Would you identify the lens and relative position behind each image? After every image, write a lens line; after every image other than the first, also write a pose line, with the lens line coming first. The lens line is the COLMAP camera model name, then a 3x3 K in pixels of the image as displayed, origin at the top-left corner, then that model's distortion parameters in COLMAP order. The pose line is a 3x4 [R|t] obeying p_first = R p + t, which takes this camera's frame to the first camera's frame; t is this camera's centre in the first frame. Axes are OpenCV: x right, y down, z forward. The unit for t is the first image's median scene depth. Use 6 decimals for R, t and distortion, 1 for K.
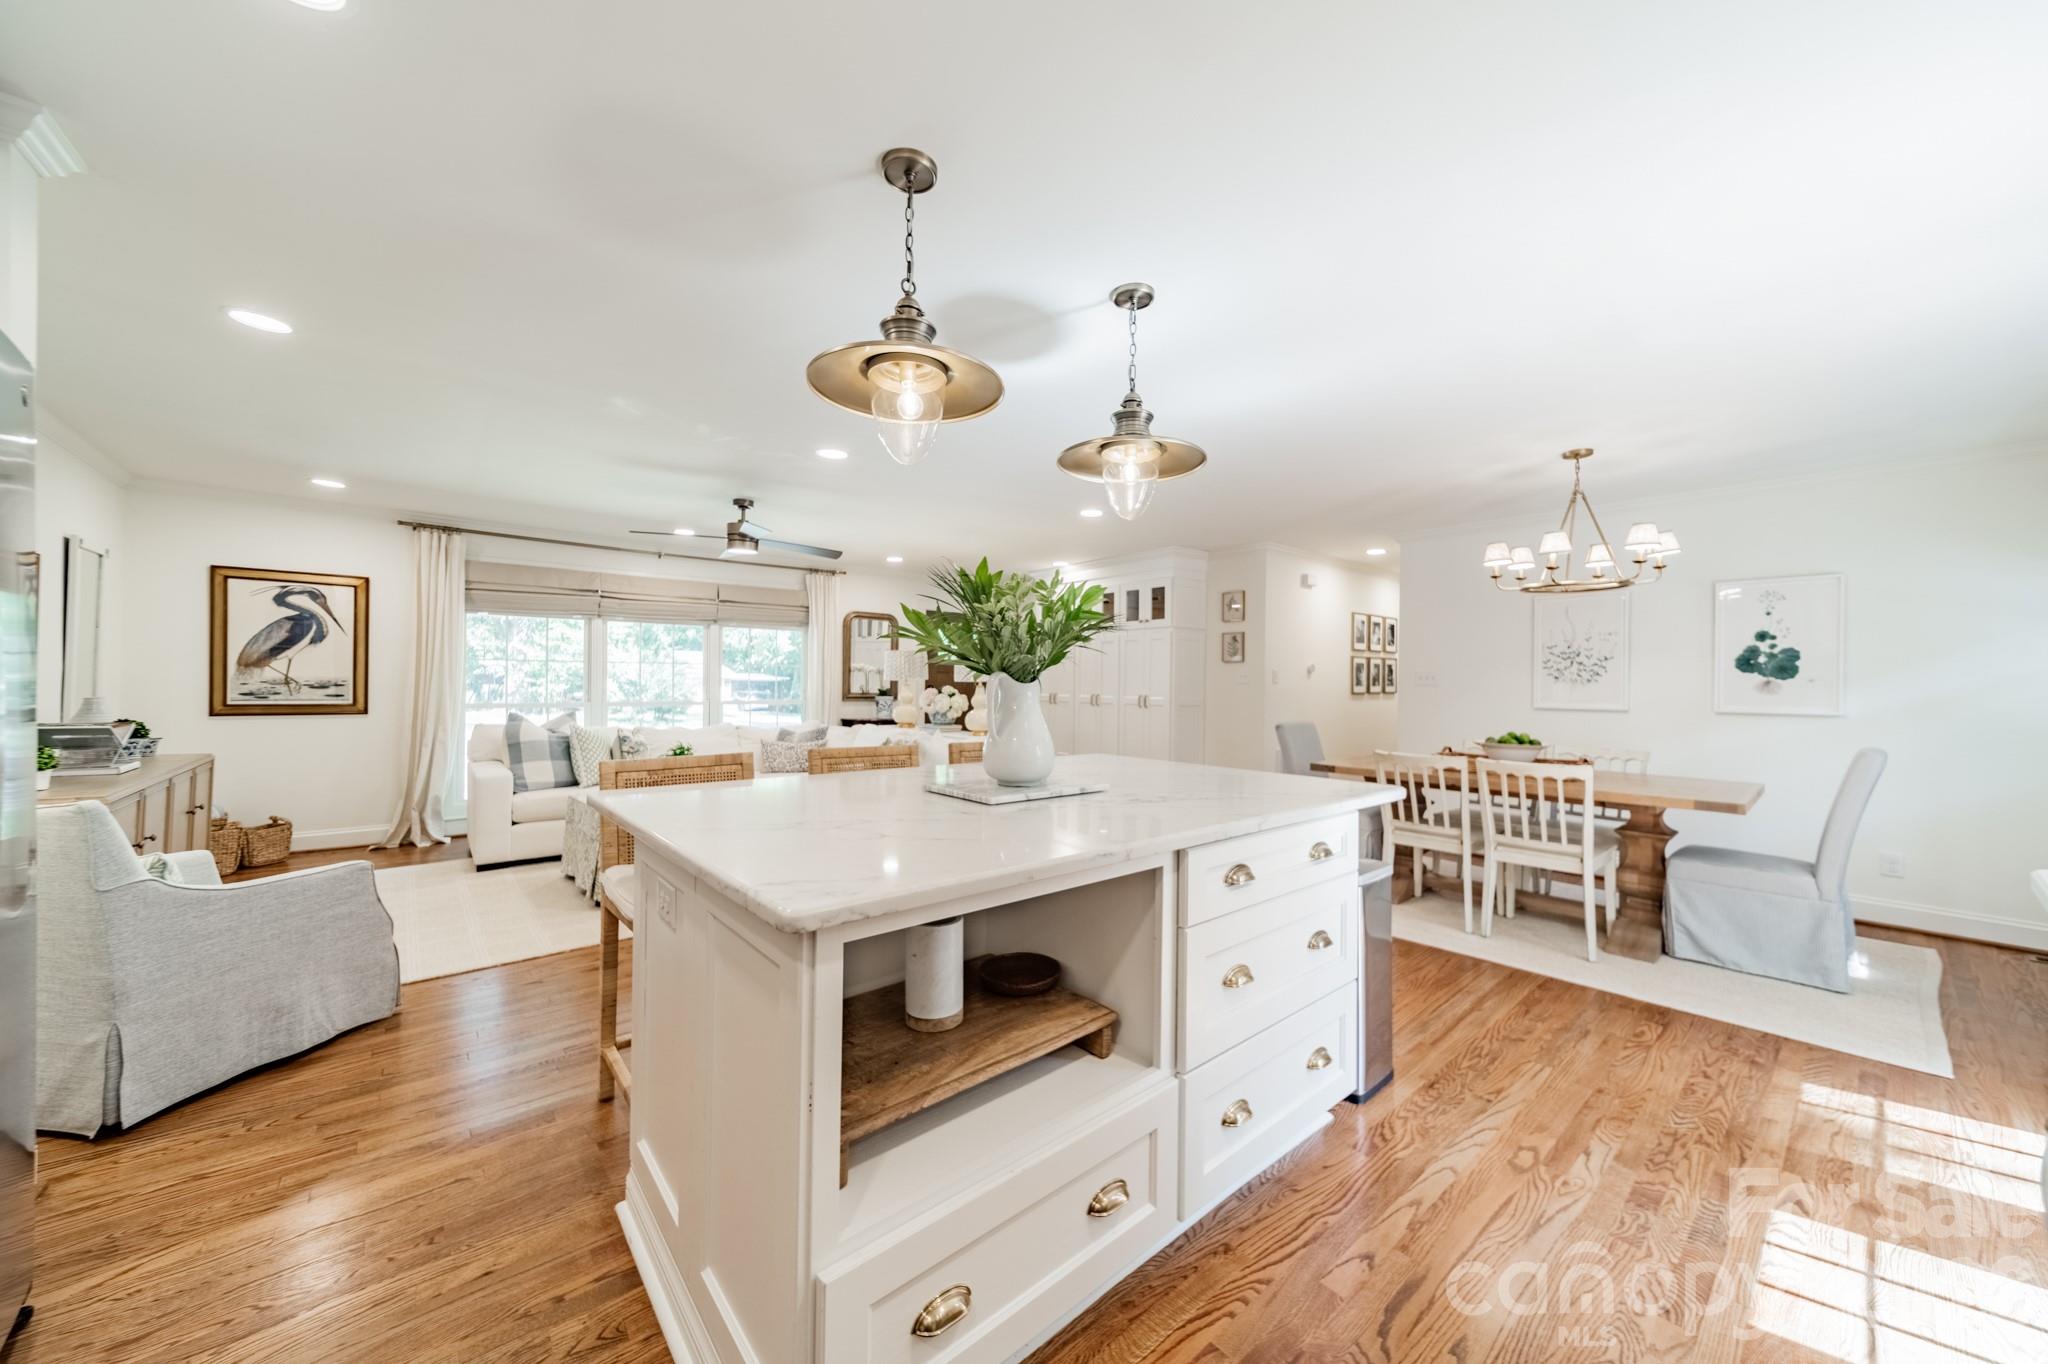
lens RADIAL K [[727.0, 0, 1037.5], [0, 727.0, 684.9], [0, 0, 1]] dist [0.009053, -0.000460]
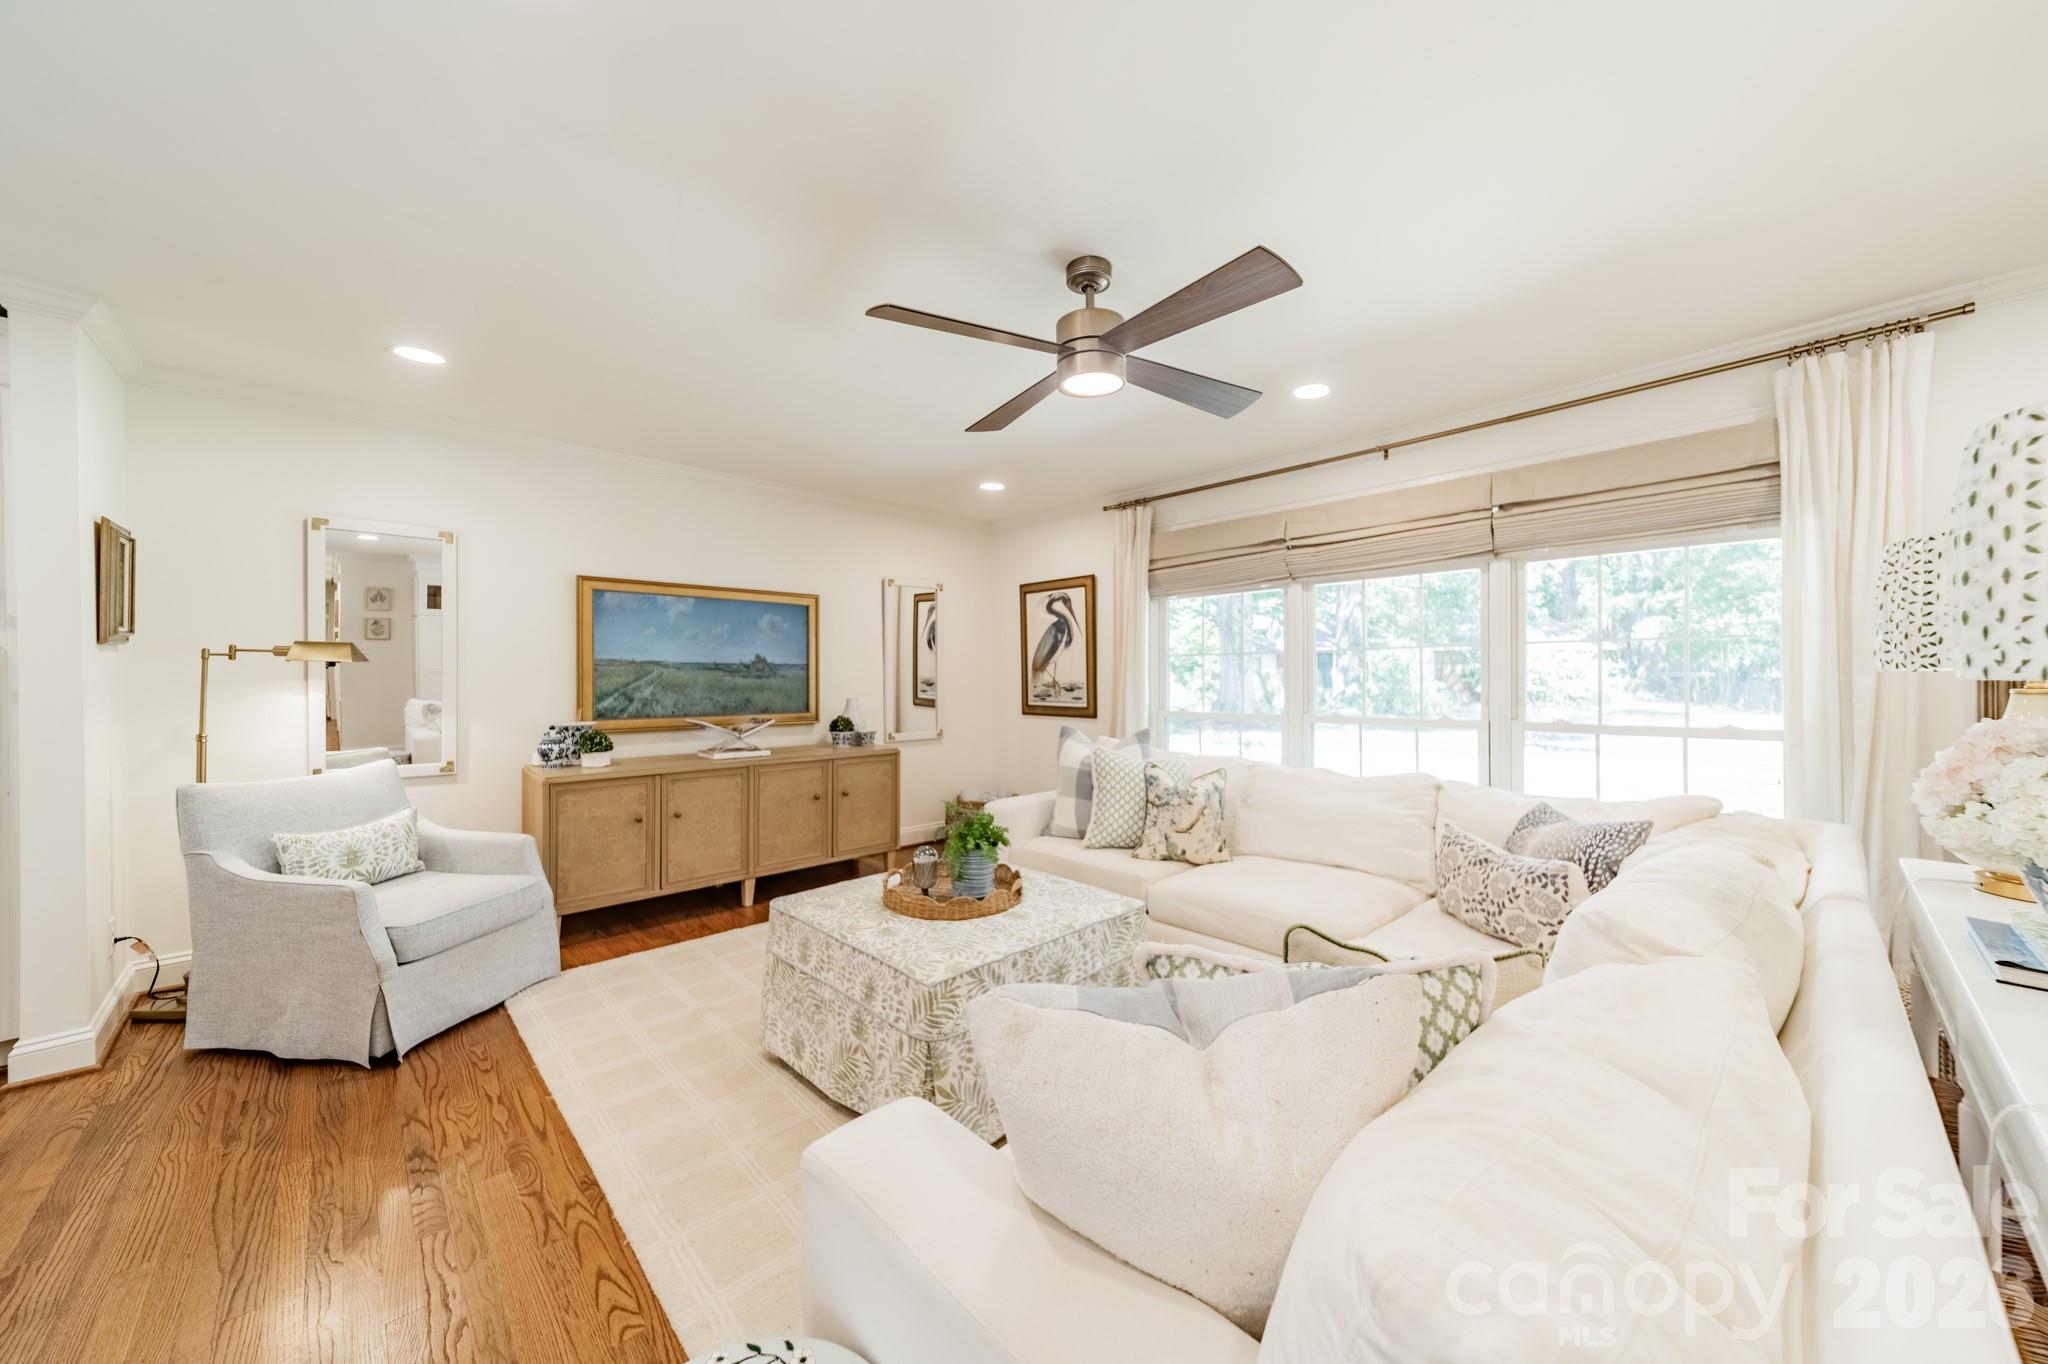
lens RADIAL K [[727.0, 0, 1025.4], [0, 727.0, 679.9], [0, 0, 1]] dist [0.009053, -0.000460]
pose [[0.040632, -0.006220, -0.999155, 0.024988], [0.004668, 0.999971, -0.006036, -0.004846], [0.999163, -0.004419, 0.040660, 0.904958]]
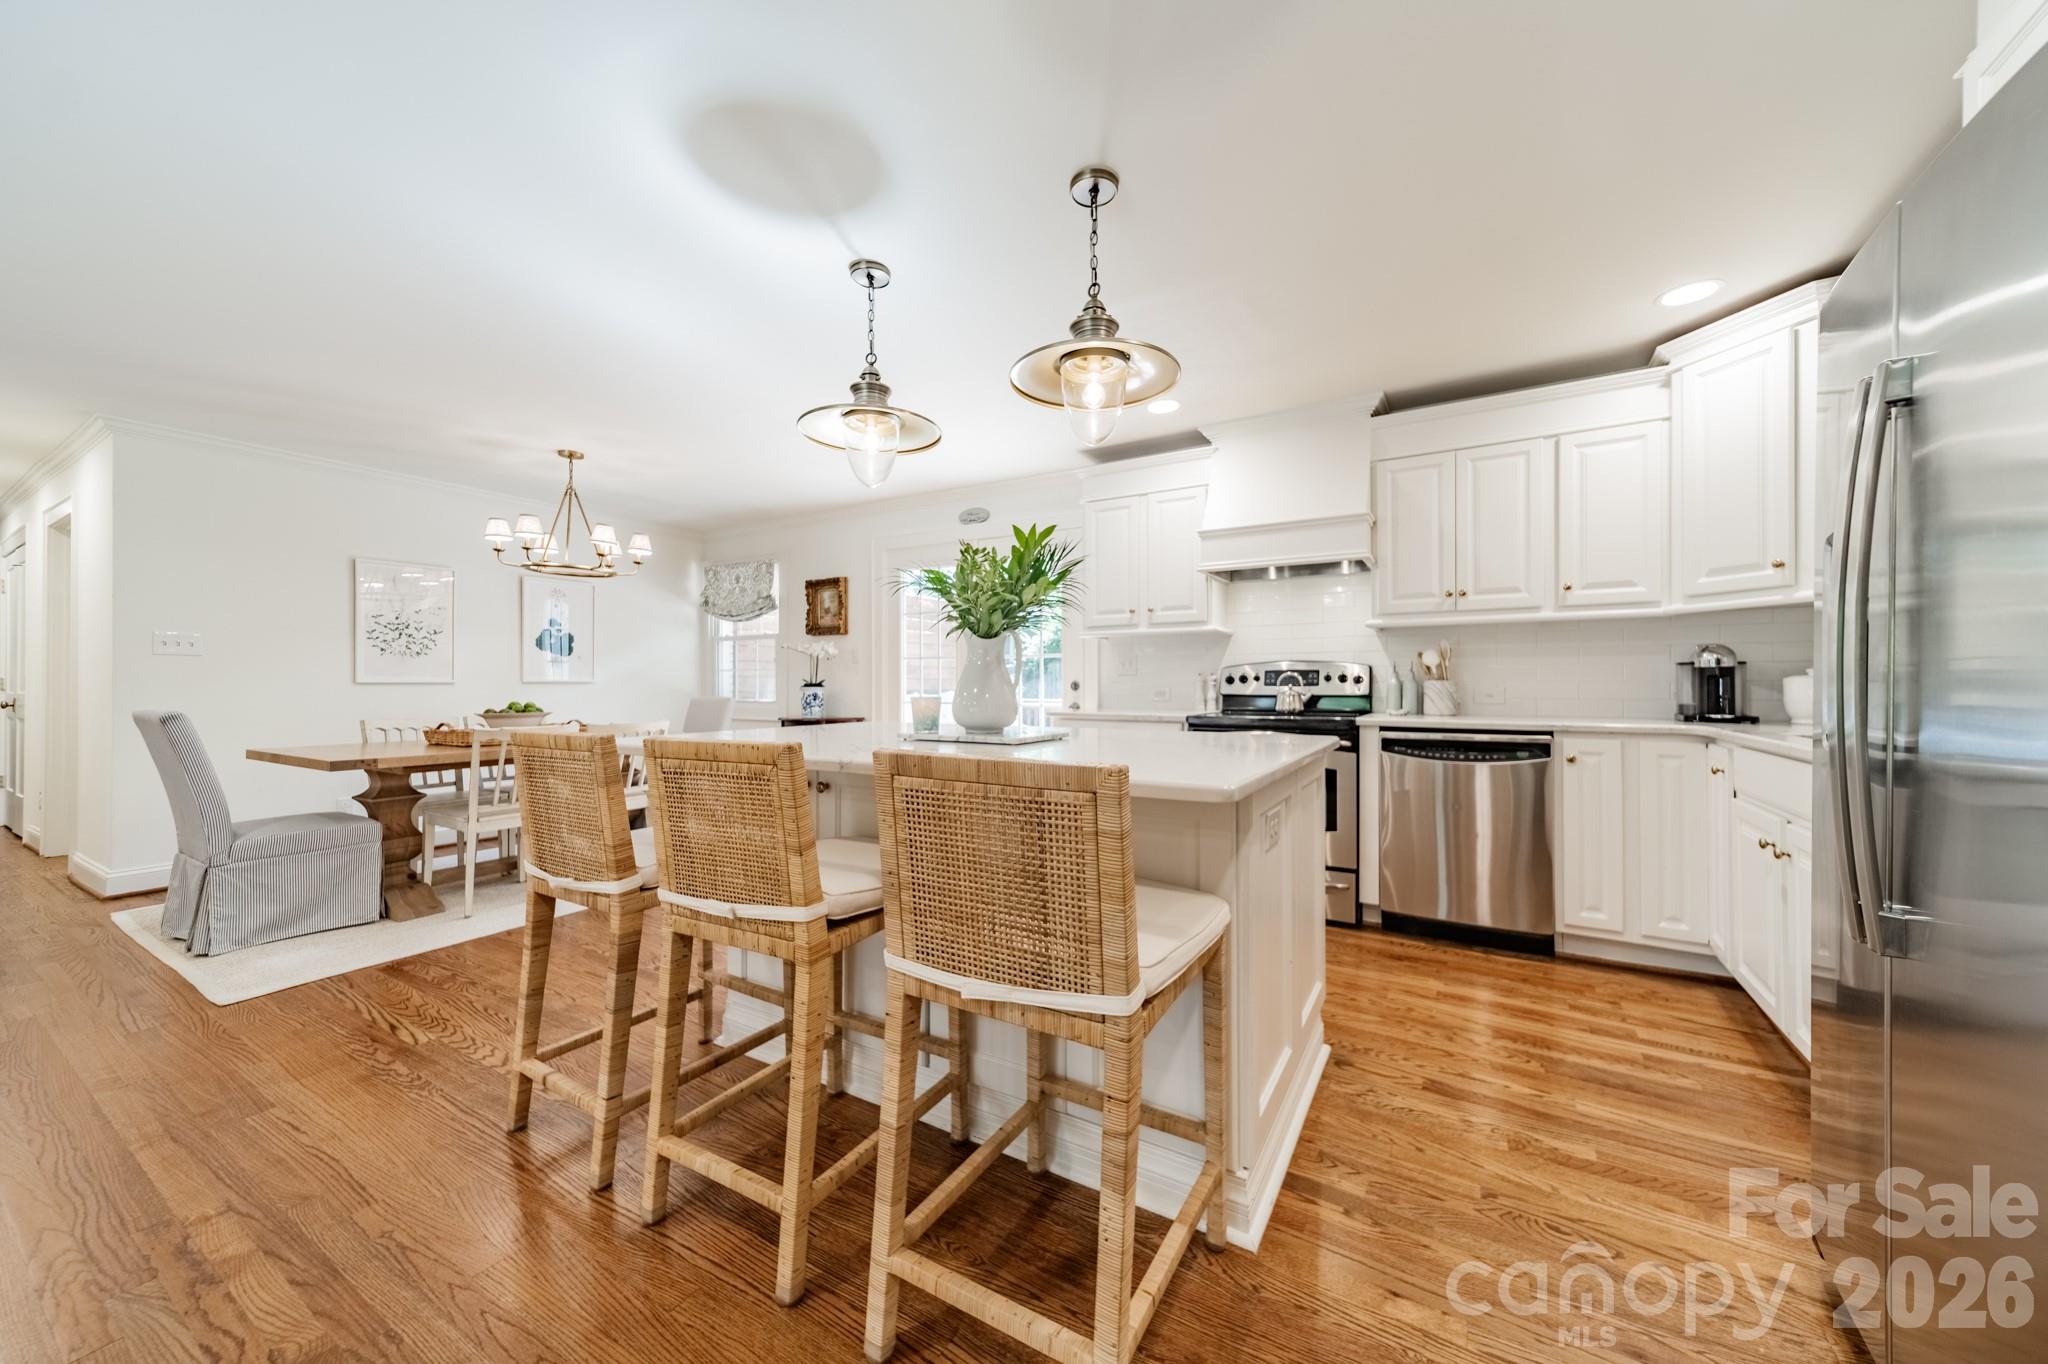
lens RADIAL K [[727.0, 0, 1028.9], [0, 727.0, 680.7], [0, 0, 1]] dist [0.009053, -0.000460]
pose [[-0.311159, -0.009131, 0.950314, -0.419484], [-0.003324, 0.999958, 0.008520, 0.018935], [-0.950352, -0.000508, -0.311176, 0.493020]]
